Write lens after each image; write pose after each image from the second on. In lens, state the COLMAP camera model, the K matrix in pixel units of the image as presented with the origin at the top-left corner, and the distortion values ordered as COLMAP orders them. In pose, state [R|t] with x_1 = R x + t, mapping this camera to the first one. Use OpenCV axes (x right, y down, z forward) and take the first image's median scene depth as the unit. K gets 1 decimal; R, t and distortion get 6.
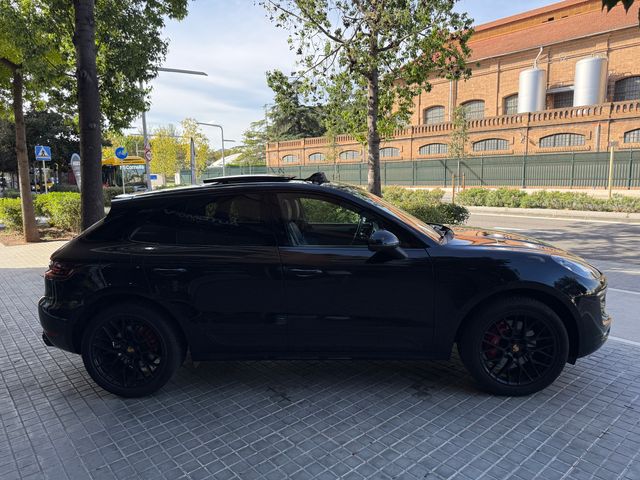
lens RADIAL K [[456.4, 0, 315.2], [0, 456.4, 243.7], [0, 0, 1]] dist [0.020234, -0.030872]
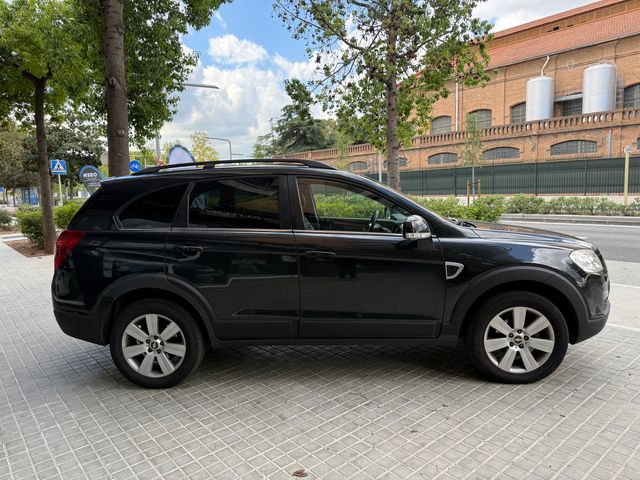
lens RADIAL K [[456.4, 0, 310.9], [0, 456.4, 242.8], [0, 0, 1]] dist [0.020234, -0.030872]
pose [[0.999752, -0.012757, -0.018254, -0.019109], [0.012192, 0.999453, -0.030750, 0.005984], [0.018636, 0.030519, 0.999360, 0.005336]]
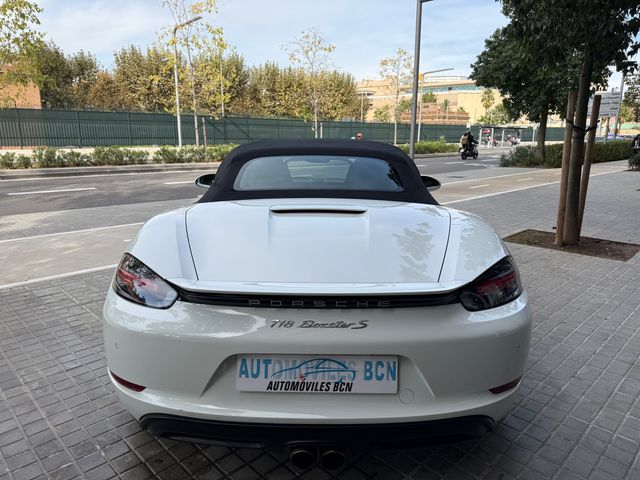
lens RADIAL K [[456.4, 0, 311.4], [0, 456.4, 247.5], [0, 0, 1]] dist [0.020234, -0.030872]
pose [[-0.054564, -0.226808, 0.972410, -0.621819], [0.148057, 0.961258, 0.232514, -0.096875], [-0.987472, 0.156659, -0.018869, 0.760403]]
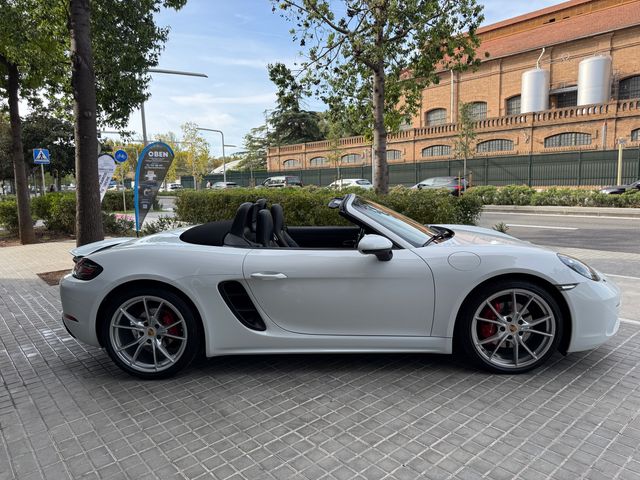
lens RADIAL K [[456.4, 0, 313.6], [0, 456.4, 245.8], [0, 0, 1]] dist [0.020234, -0.030872]
pose [[0.999934, -0.010076, -0.005593, -0.005292], [0.010012, 0.999887, -0.011250, 0.010104], [0.005706, 0.011193, 0.999921, 0.019058]]
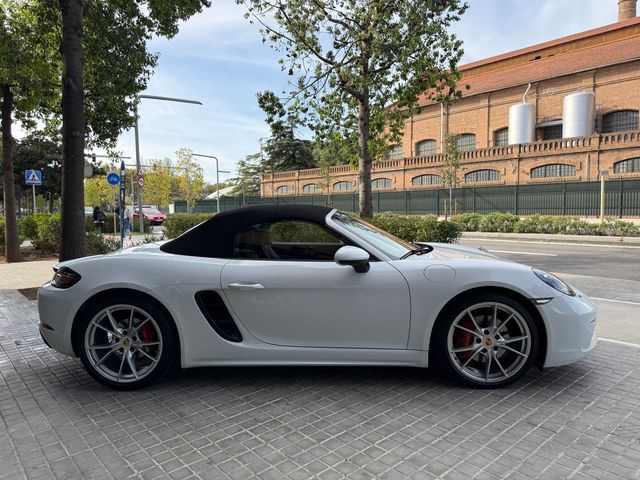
lens RADIAL K [[456.4, 0, 315.7], [0, 456.4, 244.2], [0, 0, 1]] dist [0.020234, -0.030872]
pose [[0.999920, 0.003788, 0.012061, 0.004933], [-0.002881, 0.997227, -0.074368, 0.015985], [-0.012309, 0.074327, 0.997158, 0.012361]]
